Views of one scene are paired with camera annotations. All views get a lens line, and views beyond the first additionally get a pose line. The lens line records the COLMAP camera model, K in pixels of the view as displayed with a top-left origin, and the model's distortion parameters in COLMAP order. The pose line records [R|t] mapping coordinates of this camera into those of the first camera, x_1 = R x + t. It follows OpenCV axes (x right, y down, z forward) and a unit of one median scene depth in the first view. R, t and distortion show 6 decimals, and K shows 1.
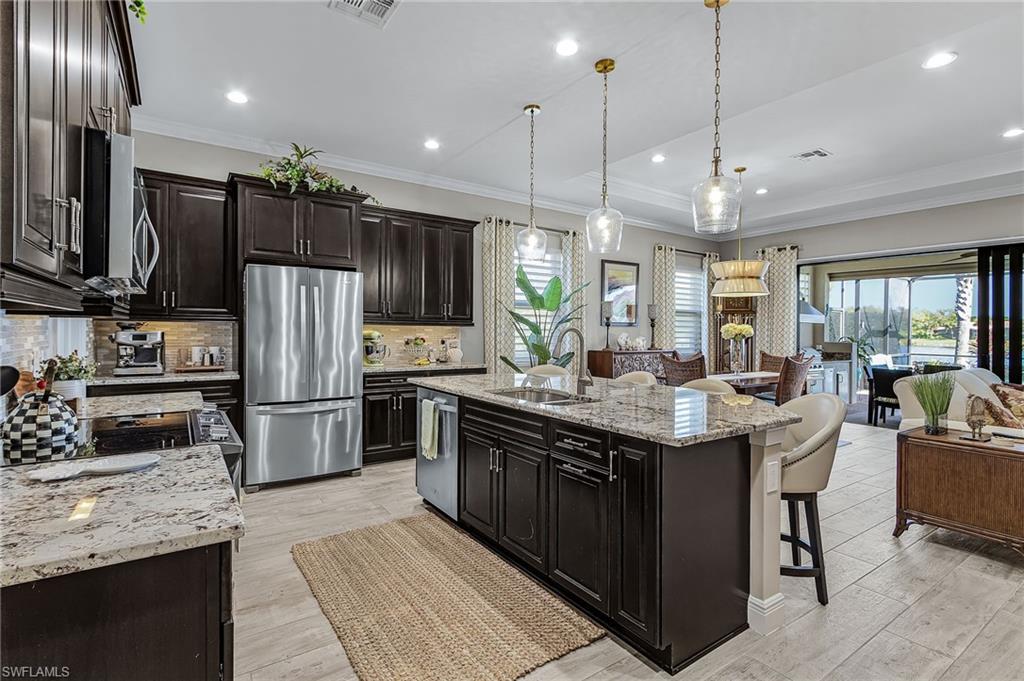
lens RADIAL K [[480.3, 0, 509.8], [0, 480.3, 314.2], [0, 0, 1]] dist [0.014624, -0.000564]
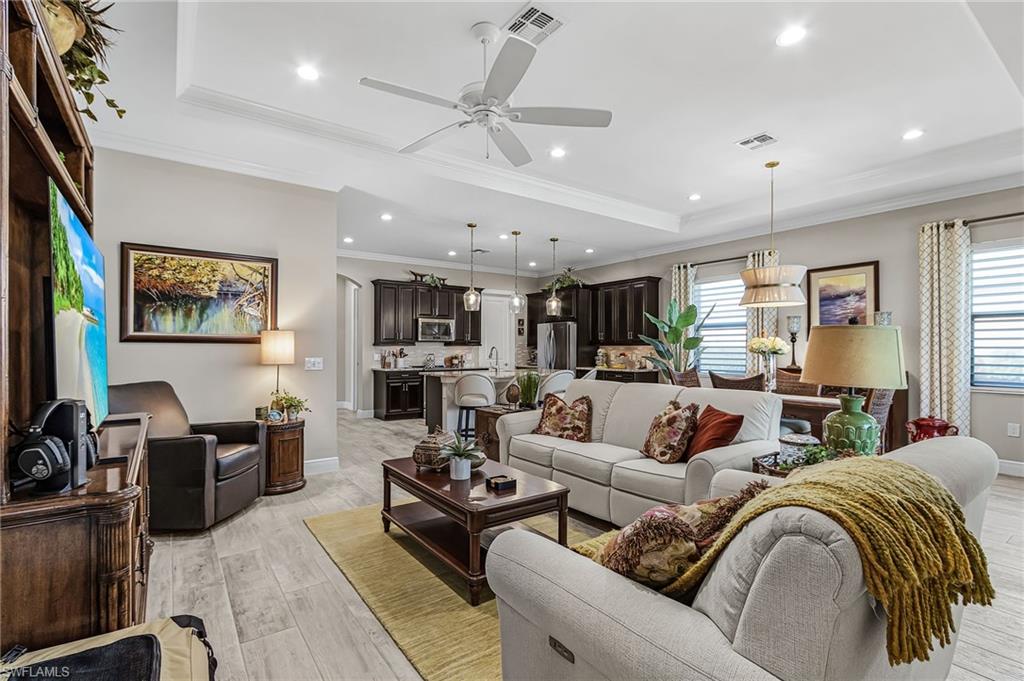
lens RADIAL K [[480.3, 0, 509.8], [0, 480.3, 314.2], [0, 0, 1]] dist [0.014624, -0.000564]
pose [[0.021353, -0.082007, -0.996403, 1.207364], [0.035380, 0.996068, -0.081221, 0.028519], [0.999146, -0.033518, 0.024171, 0.441059]]
